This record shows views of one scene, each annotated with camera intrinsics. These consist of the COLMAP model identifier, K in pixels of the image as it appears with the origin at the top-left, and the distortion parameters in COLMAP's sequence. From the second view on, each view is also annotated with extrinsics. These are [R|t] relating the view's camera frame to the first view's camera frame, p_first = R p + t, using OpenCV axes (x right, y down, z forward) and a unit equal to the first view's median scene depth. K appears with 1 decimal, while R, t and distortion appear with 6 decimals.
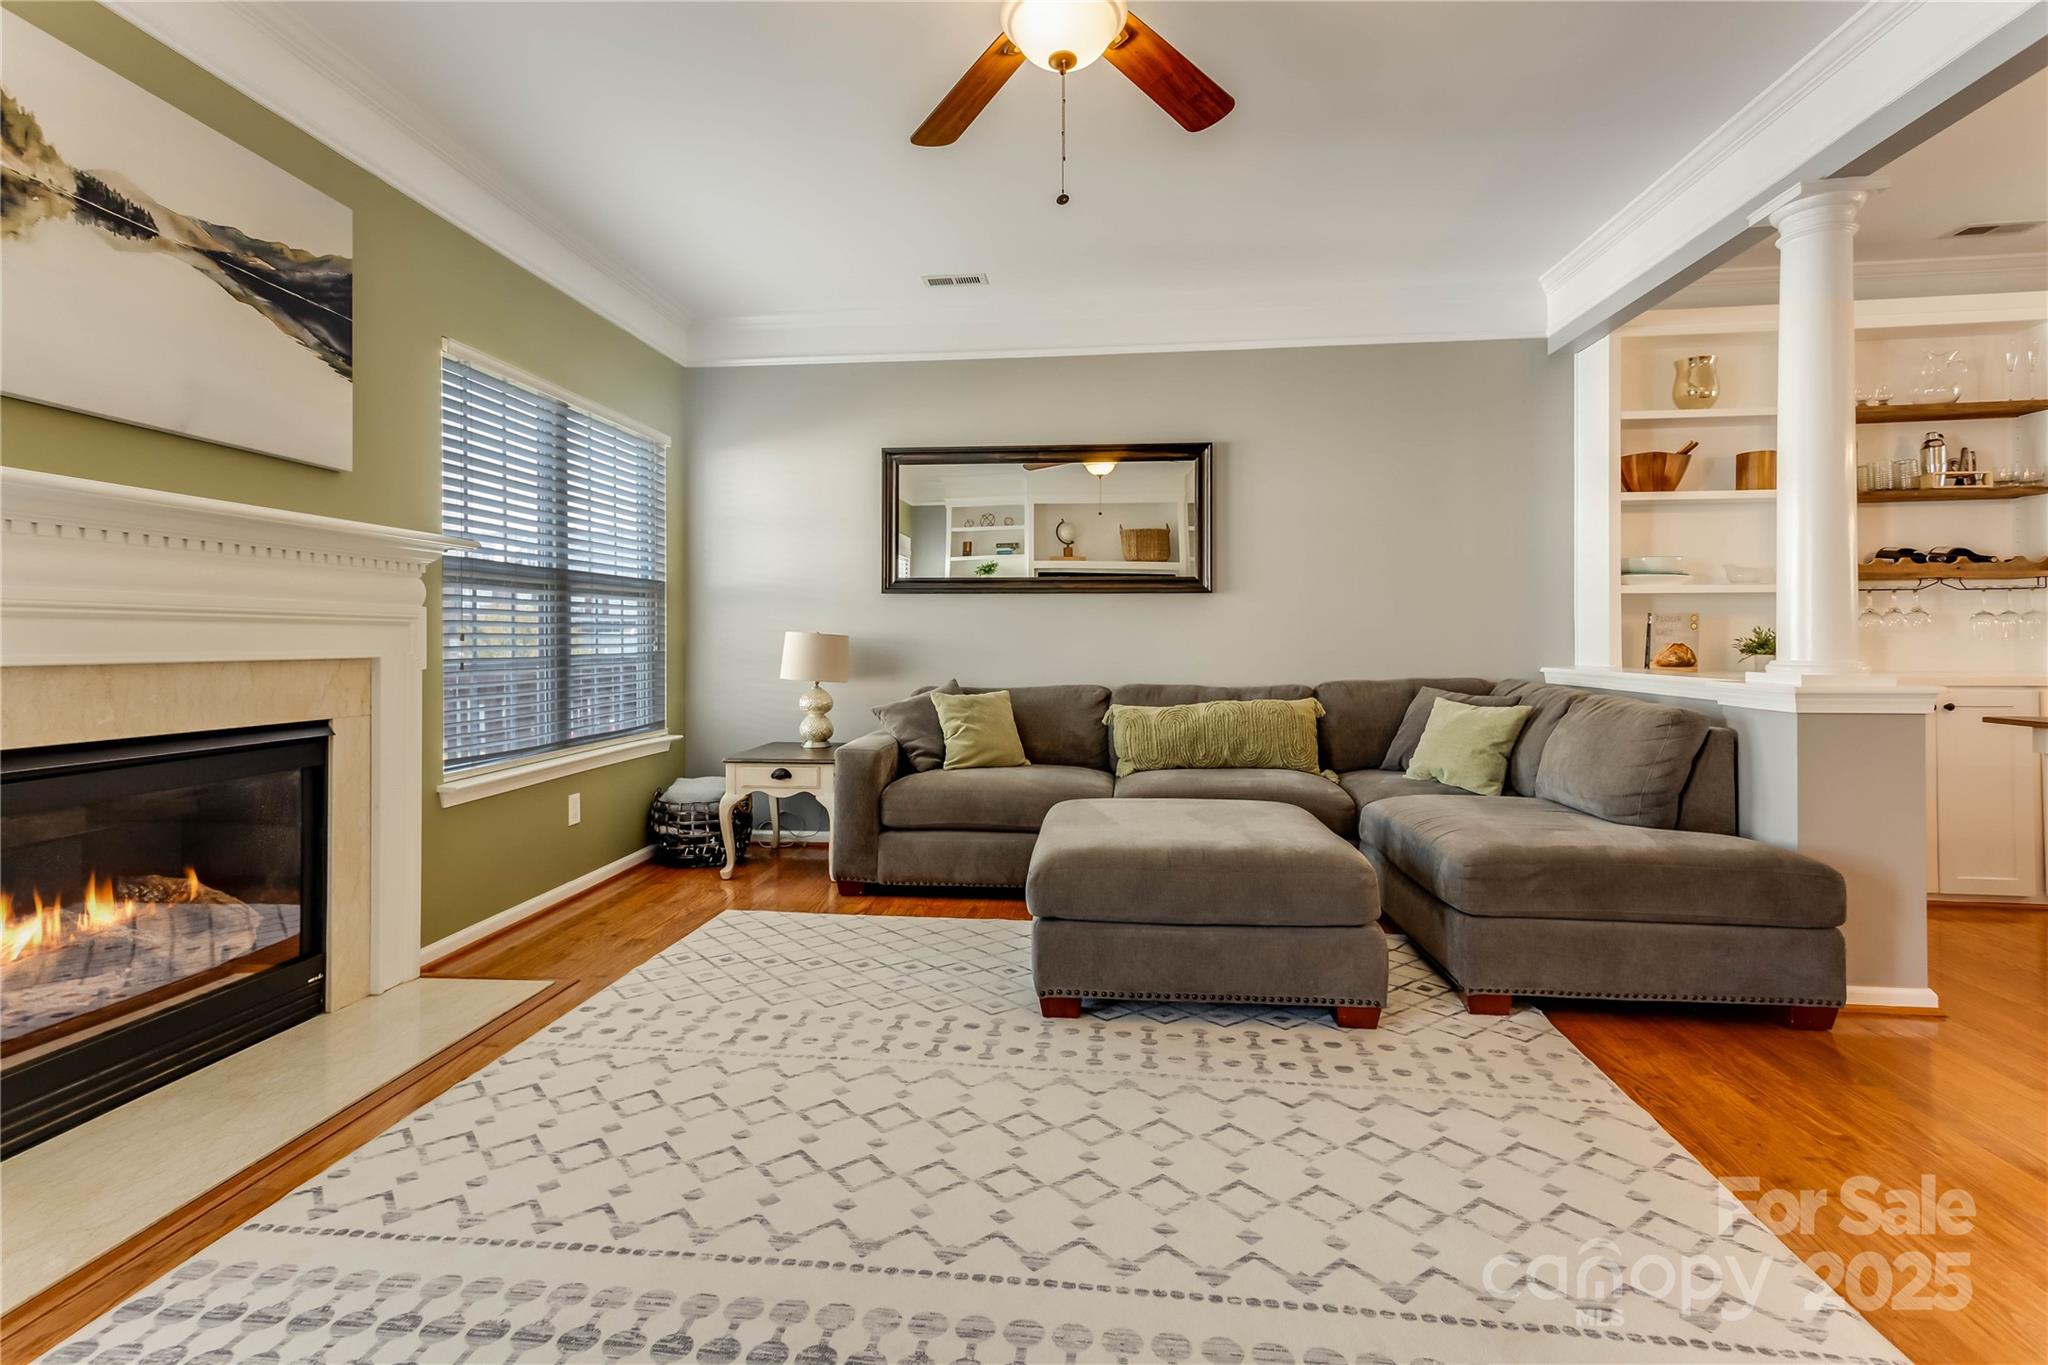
lens RADIAL K [[982.4, 0, 1012.5], [0, 982.4, 638.7], [0, 0, 1]] dist [0.011719, 0.000963]
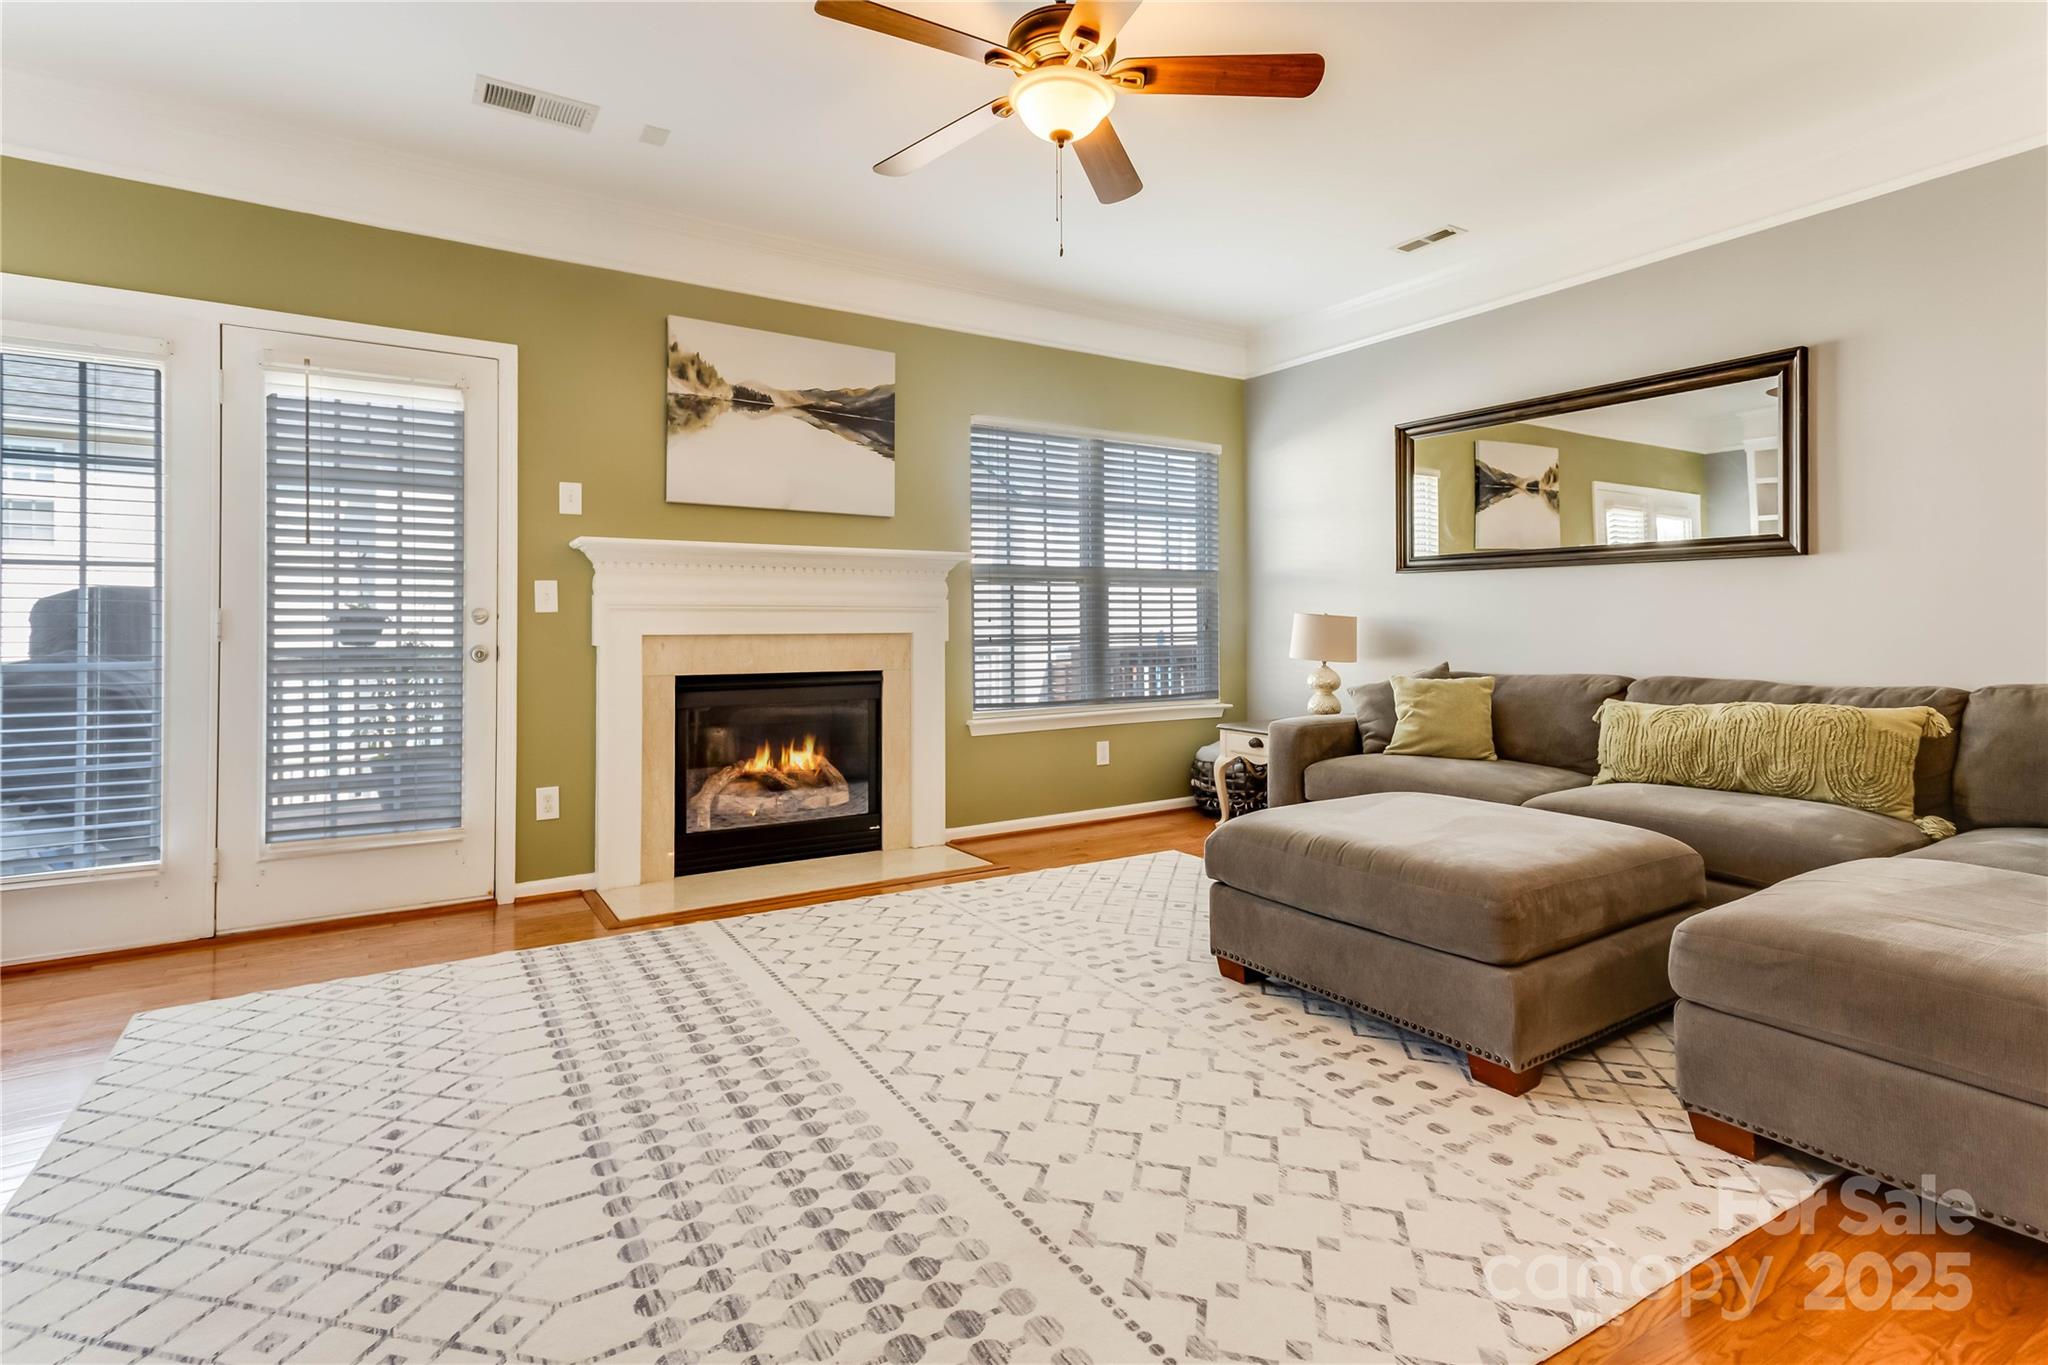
lens RADIAL K [[994.3, 0, 1019.3], [0, 994.3, 620.6], [0, 0, 1]] dist [0.015868, 0.000559]
pose [[0.624402, -0.001432, -0.781102, 0.745066], [0.003400, 0.999994, 0.000885, -0.001328], [0.781095, -0.003209, 0.624403, 0.157086]]
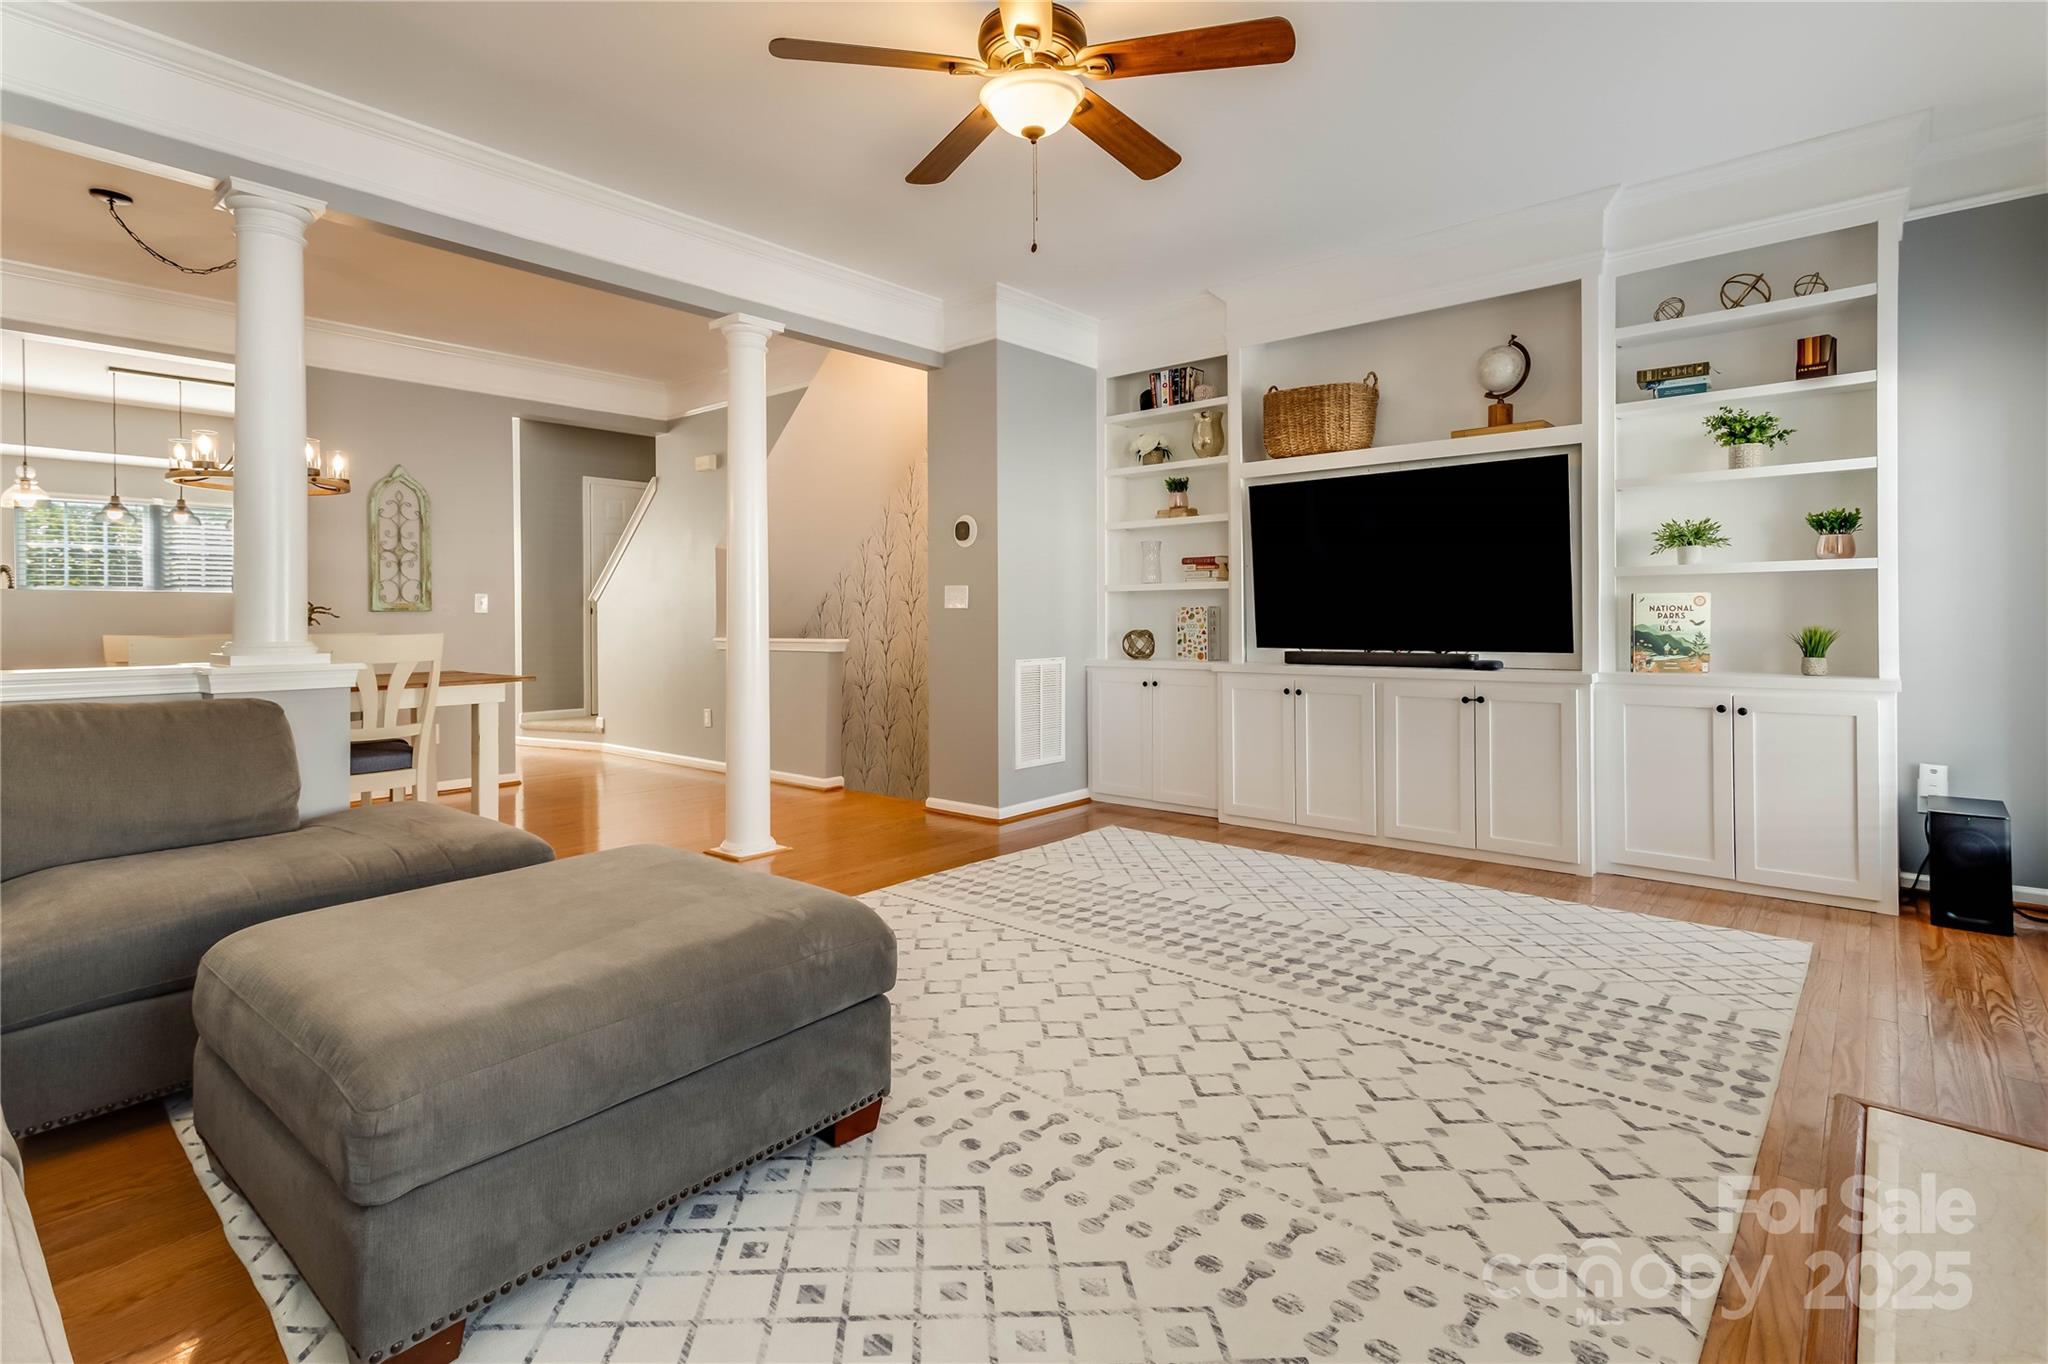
lens RADIAL K [[982.4, 0, 1012.5], [0, 982.4, 638.2], [0, 0, 1]] dist [0.011719, 0.000963]
pose [[-0.815604, -0.003924, 0.578597, -0.480526], [0.008974, 0.999771, 0.019430, 0.004157], [-0.578541, 0.021040, -0.815382, 1.545886]]
